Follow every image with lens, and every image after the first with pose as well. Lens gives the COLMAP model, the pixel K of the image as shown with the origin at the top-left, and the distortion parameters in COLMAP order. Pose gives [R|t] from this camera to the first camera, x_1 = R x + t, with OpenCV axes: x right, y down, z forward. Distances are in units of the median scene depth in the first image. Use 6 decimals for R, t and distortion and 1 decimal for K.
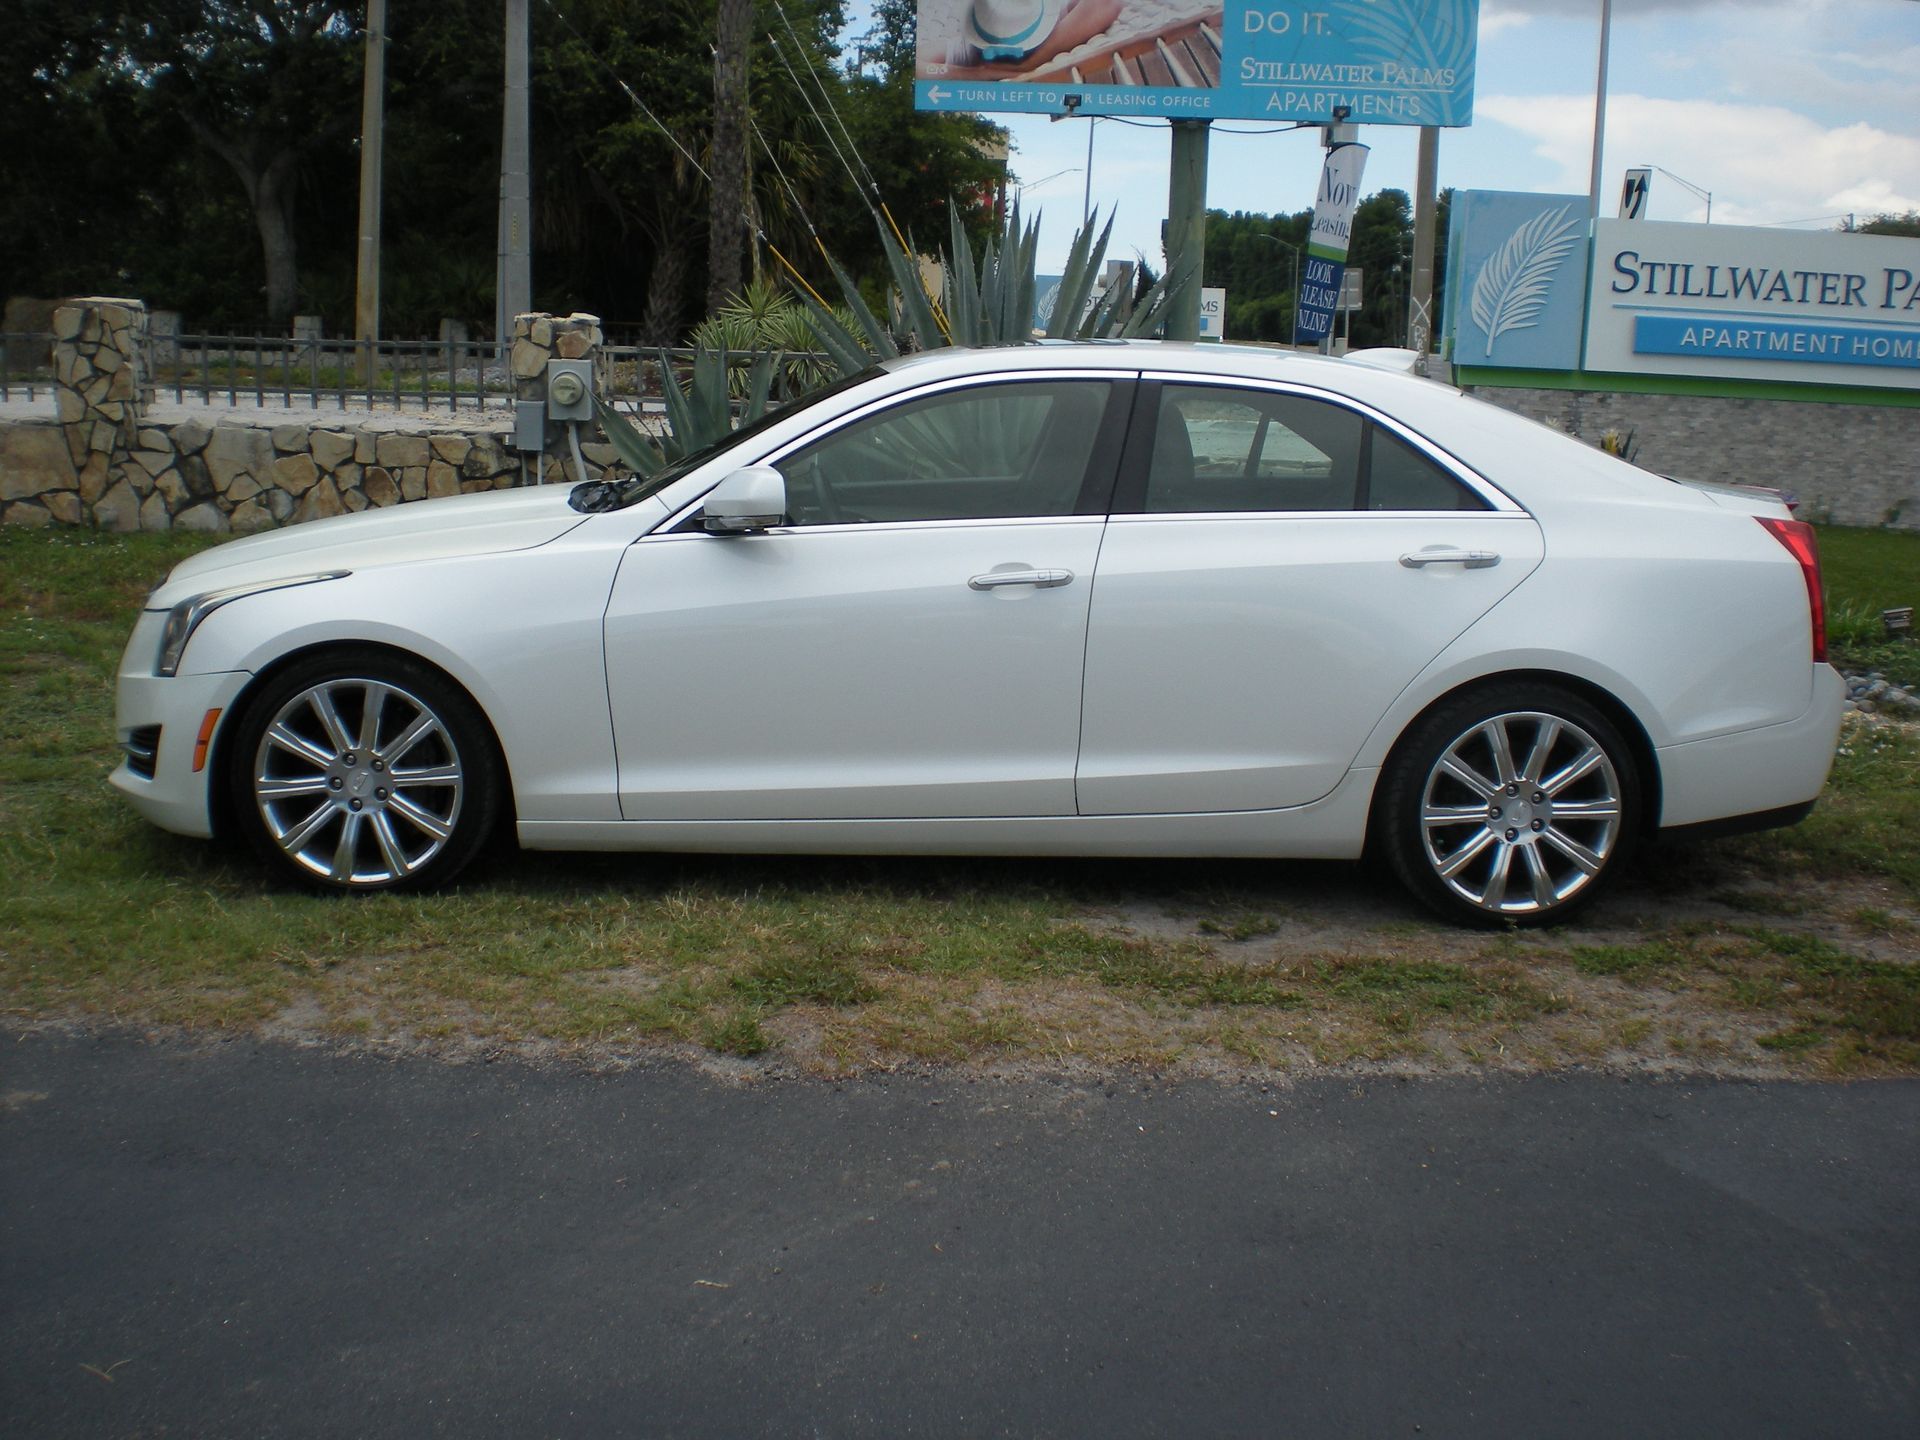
lens RADIAL K [[3942.3, 0, 913.0], [0, 3942.3, 1053.8], [0, 0, 1]] dist [0.038726, -1.519188]
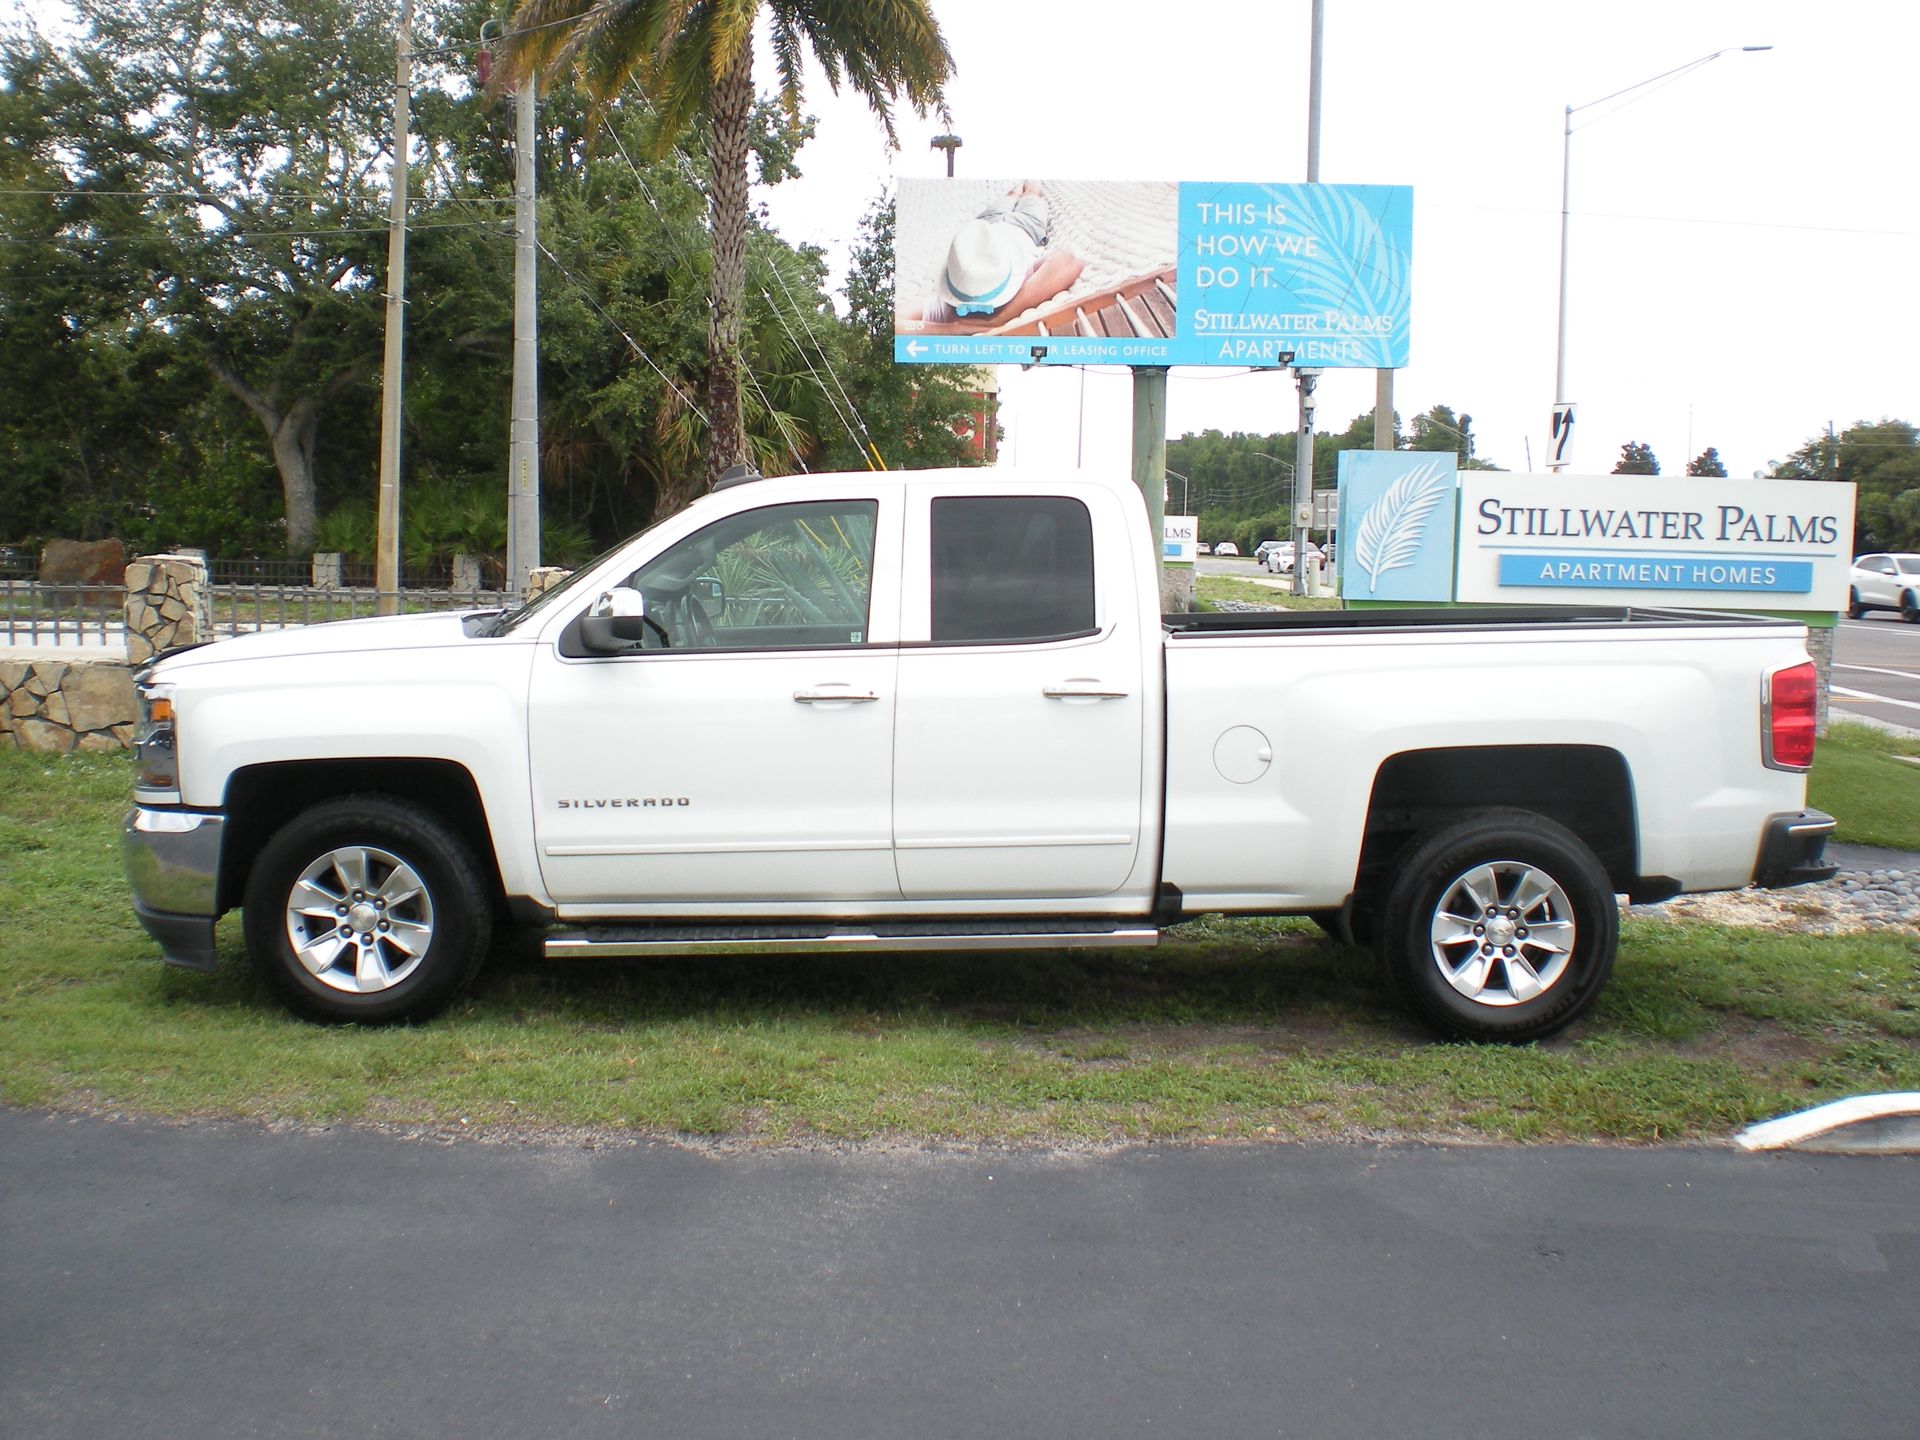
lens RADIAL K [[4203.1, 0, 981.0], [0, 4203.1, 500.1], [0, 0, 1]] dist [-0.047133, -1.027167]
pose [[0.999838, -0.014216, 0.011083, 0.017251], [0.016059, 0.981751, -0.189492, 0.026975], [-0.008187, 0.189639, 0.981820, -0.206570]]
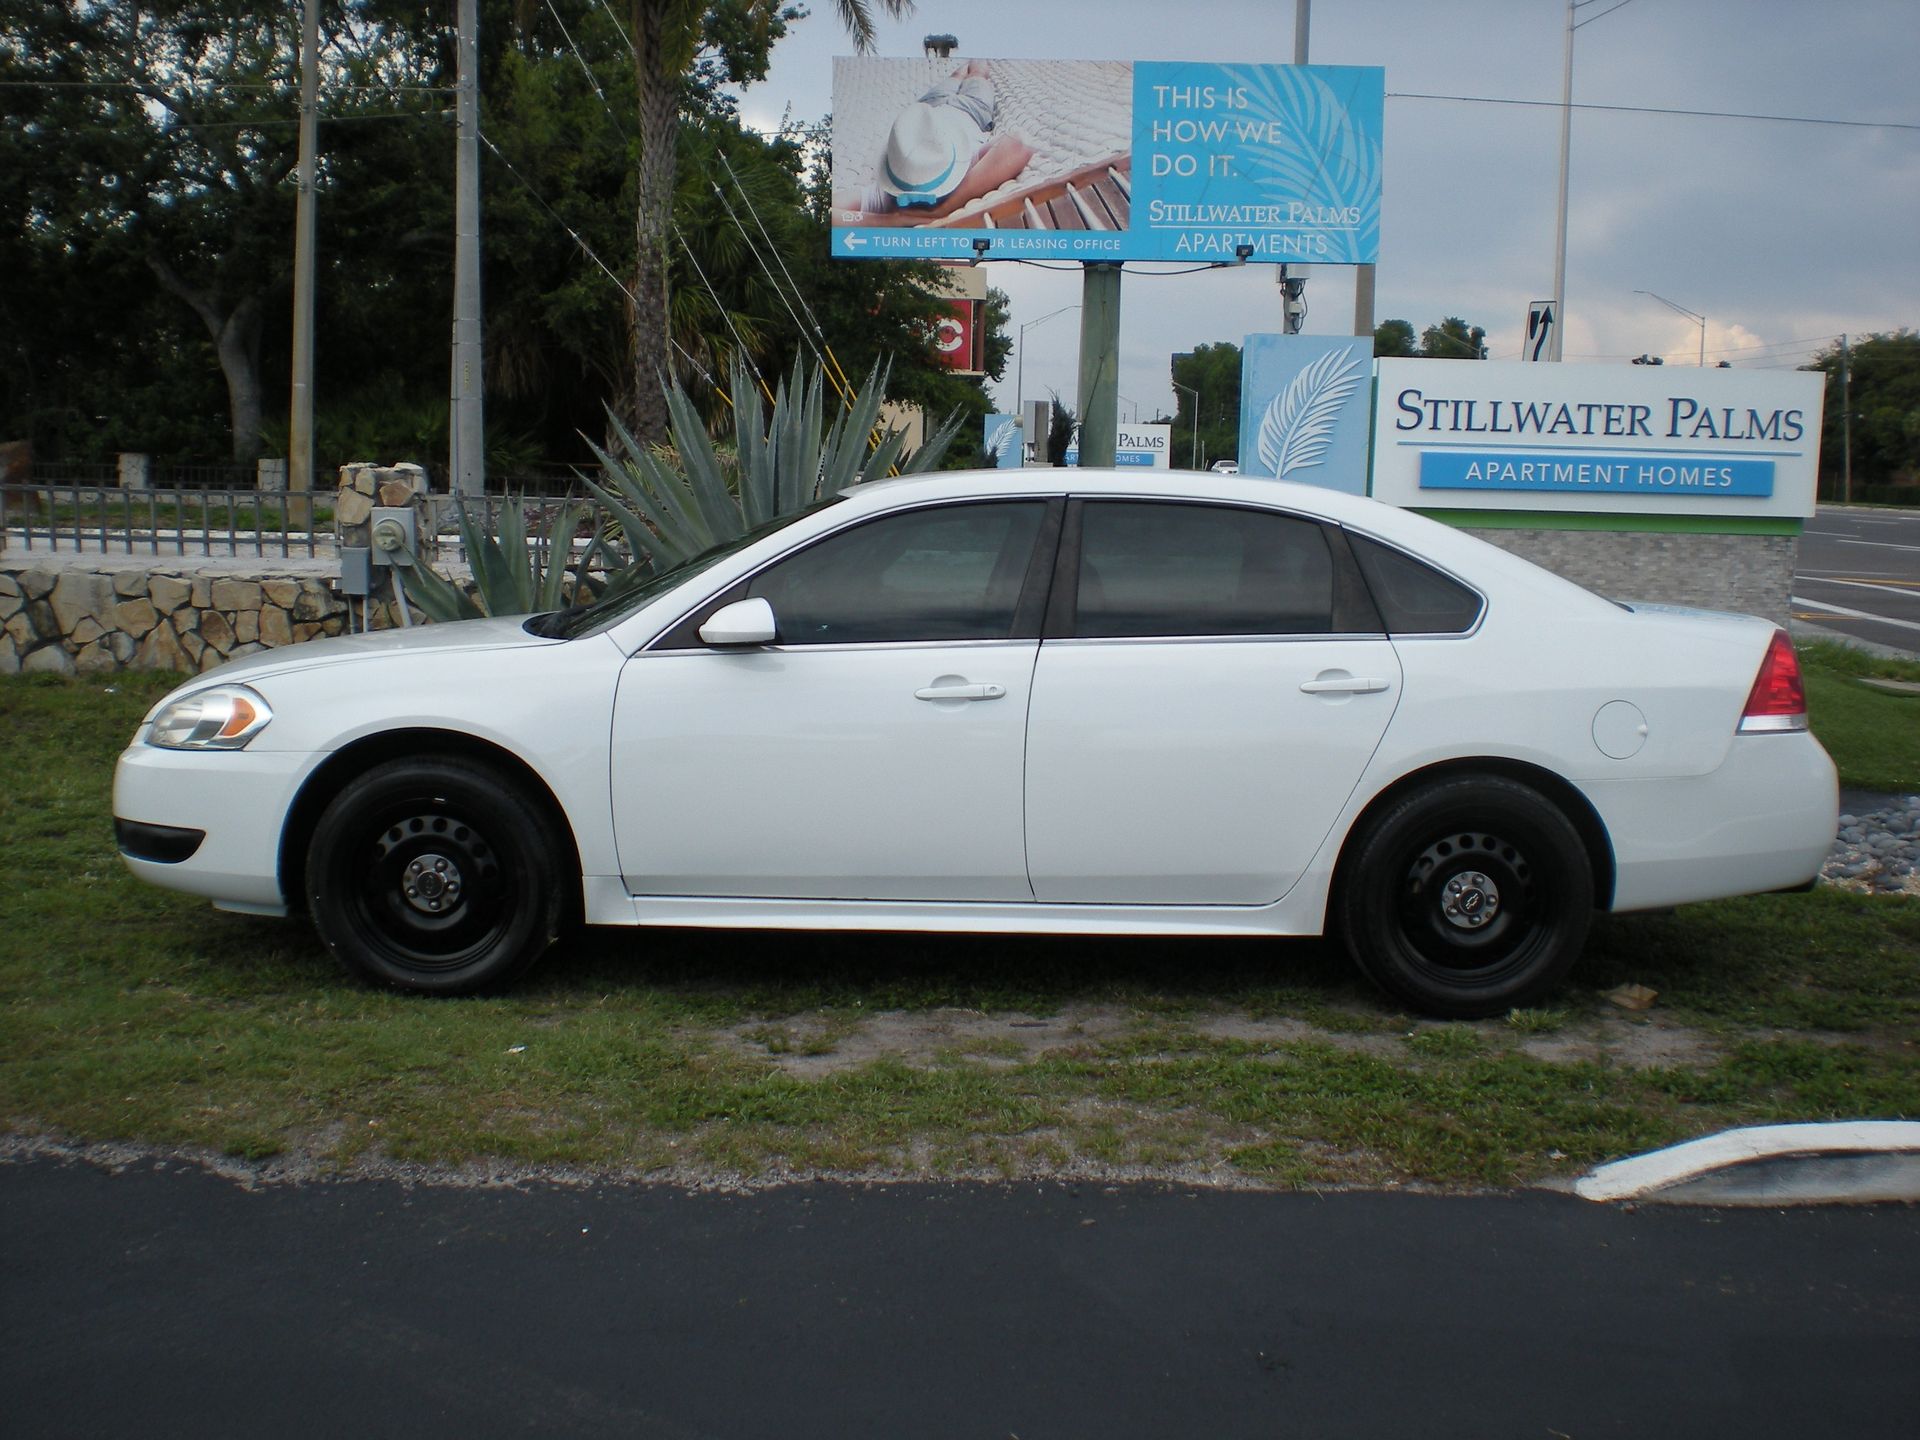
lens RADIAL K [[3984.4, 0, 955.9], [0, 3984.4, 792.9], [0, 0, 1]] dist [0.027356, -0.637818]
pose [[0.999849, -0.009616, -0.014456, 0.073430], [0.008149, 0.995120, -0.098335, 0.002824], [0.015331, 0.098203, 0.995048, -0.032624]]
